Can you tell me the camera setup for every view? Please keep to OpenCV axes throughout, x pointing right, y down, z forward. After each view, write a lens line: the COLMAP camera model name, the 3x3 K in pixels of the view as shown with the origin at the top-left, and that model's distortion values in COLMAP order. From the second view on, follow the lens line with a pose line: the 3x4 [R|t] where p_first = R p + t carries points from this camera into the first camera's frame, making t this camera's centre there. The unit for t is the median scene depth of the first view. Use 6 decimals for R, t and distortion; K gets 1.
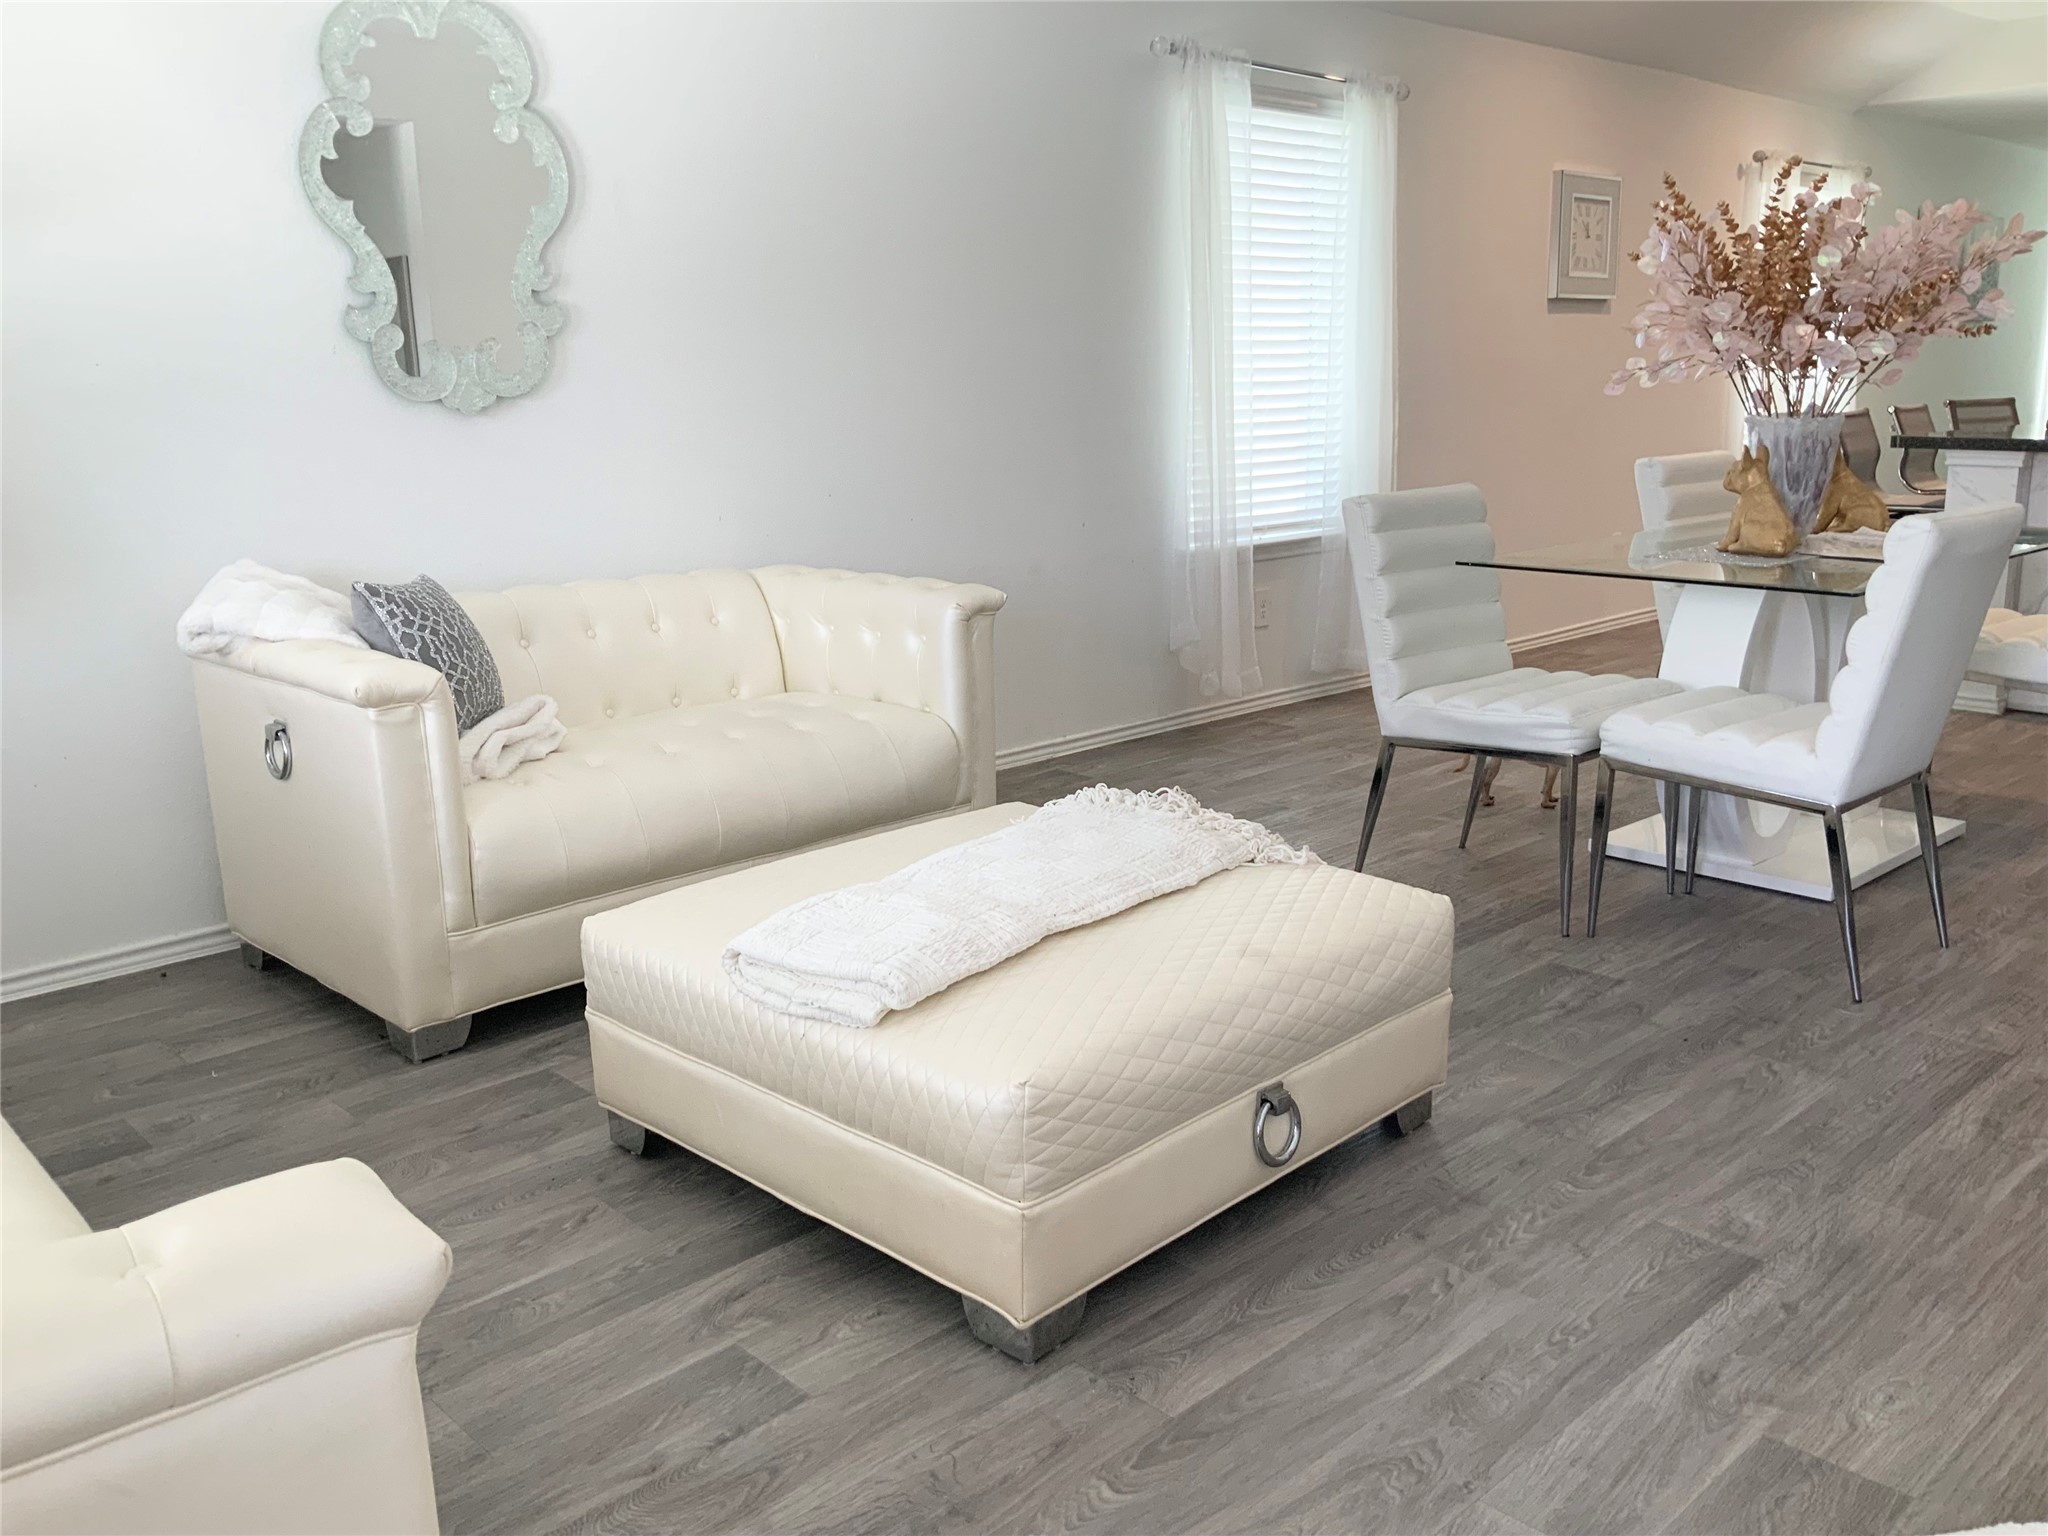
lens RADIAL K [[1705.1, 0, 1043.3], [0, 1705.1, 776.4], [0, 0, 1]] dist [0.012705, -0.018848]
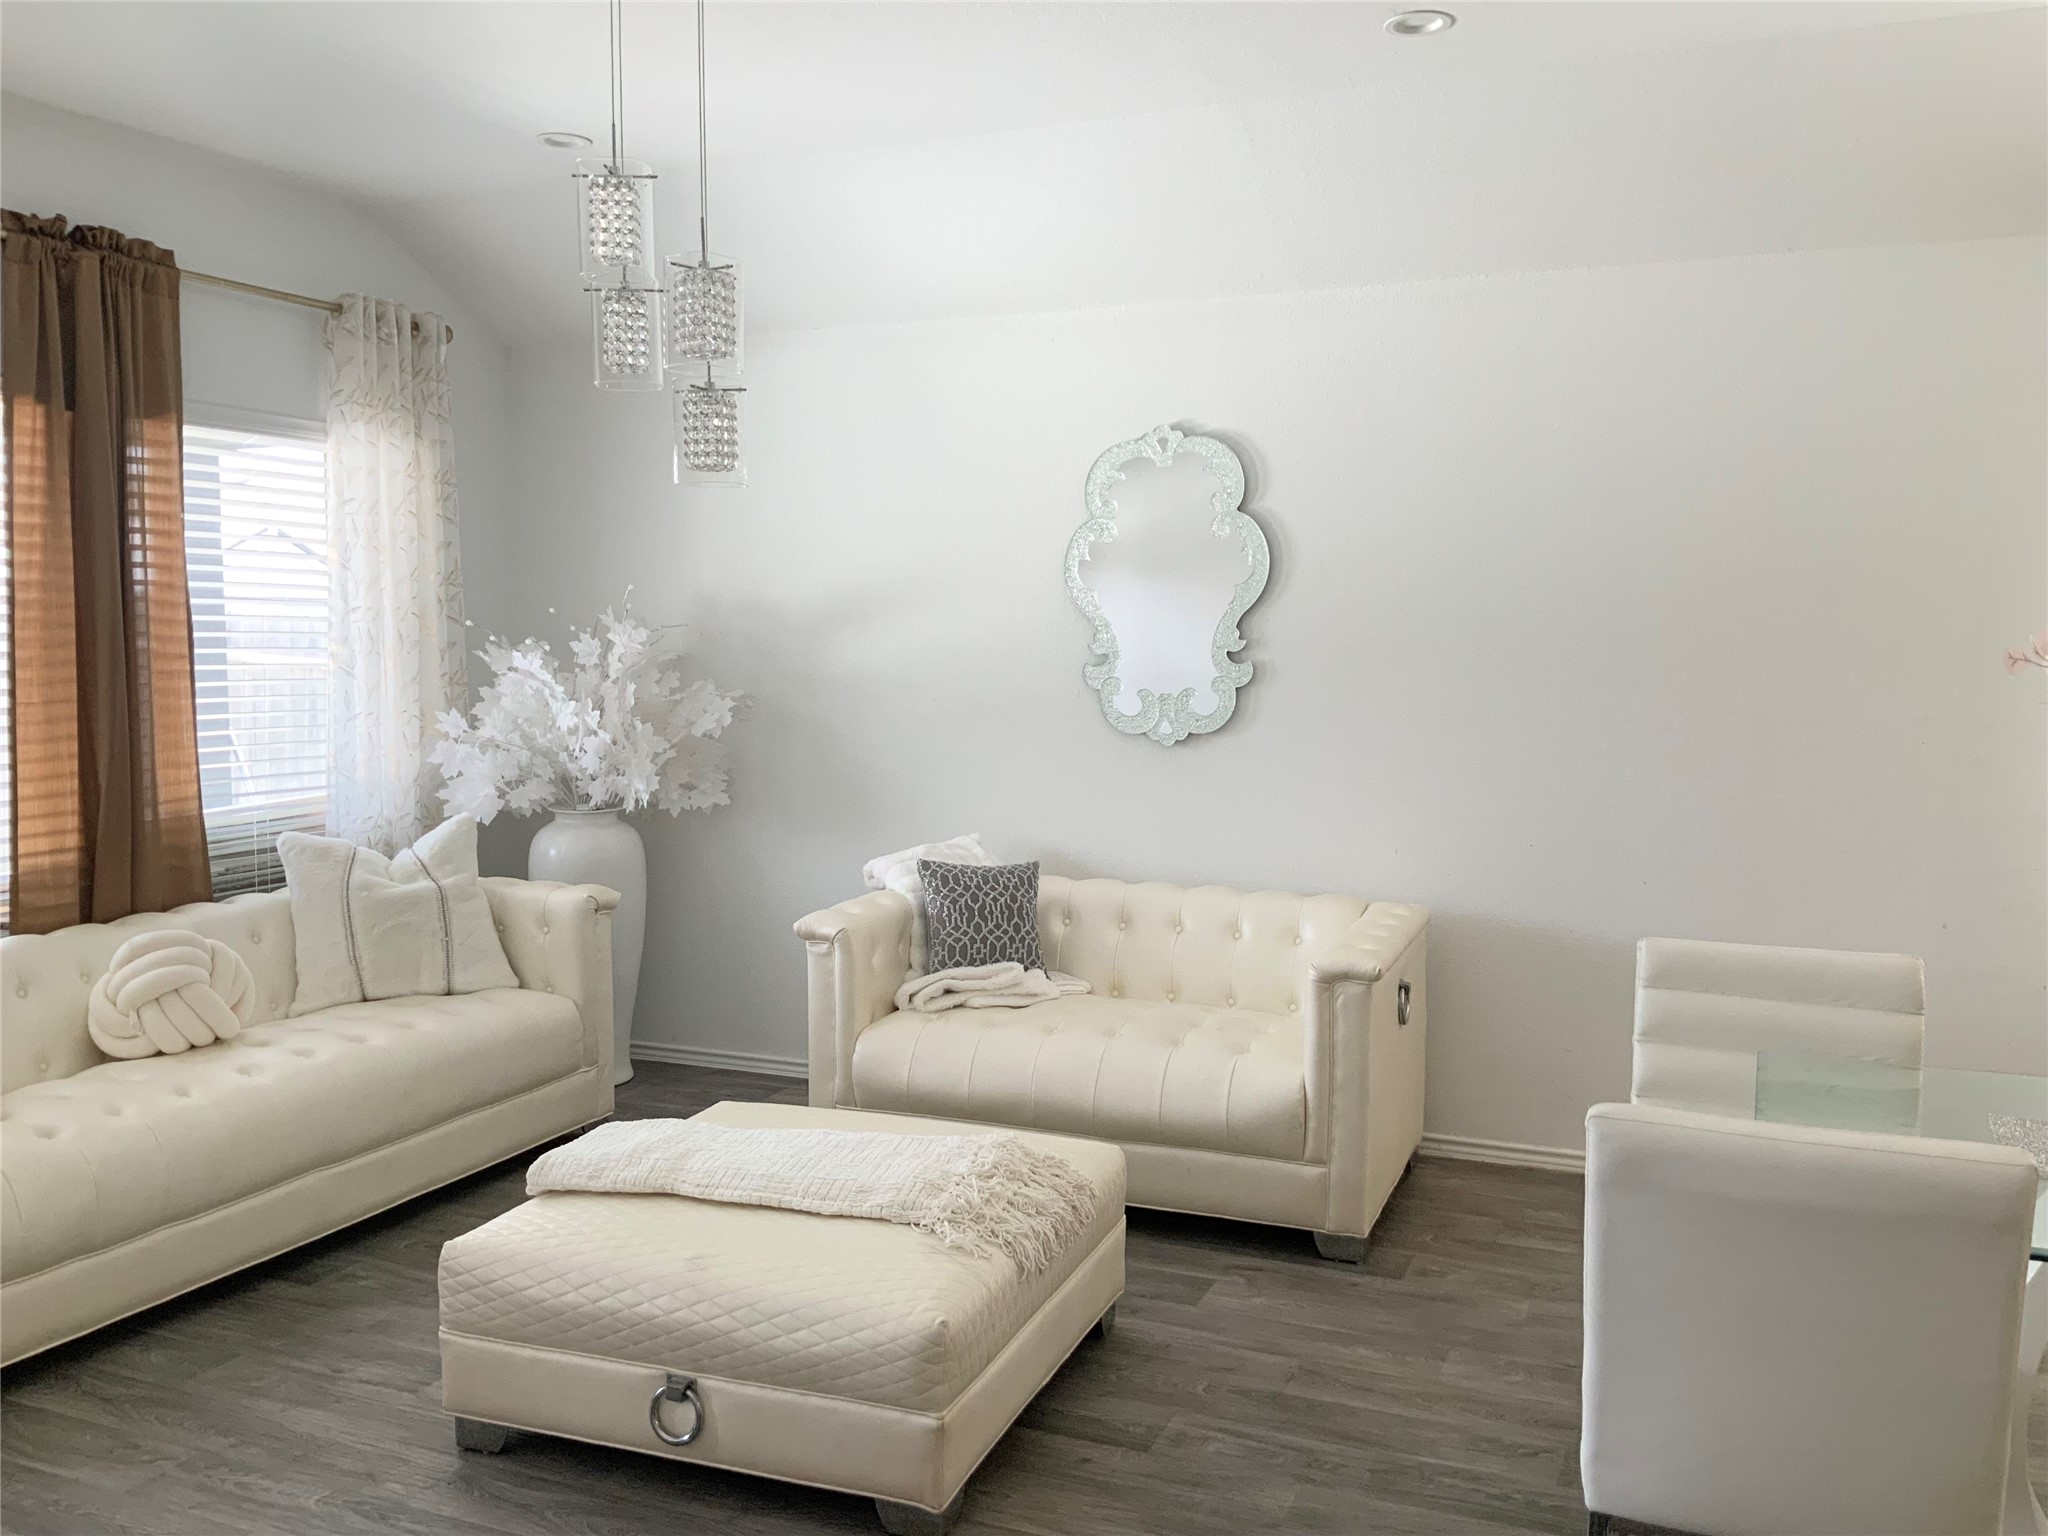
lens RADIAL K [[1705.1, 0, 1045.0], [0, 1705.1, 769.9], [0, 0, 1]] dist [0.012705, -0.018848]
pose [[0.394062, 0.099339, -0.913700, 1.213183], [-0.216821, 0.976130, 0.012615, -0.288377], [0.893143, 0.193138, 0.406194, 0.612335]]
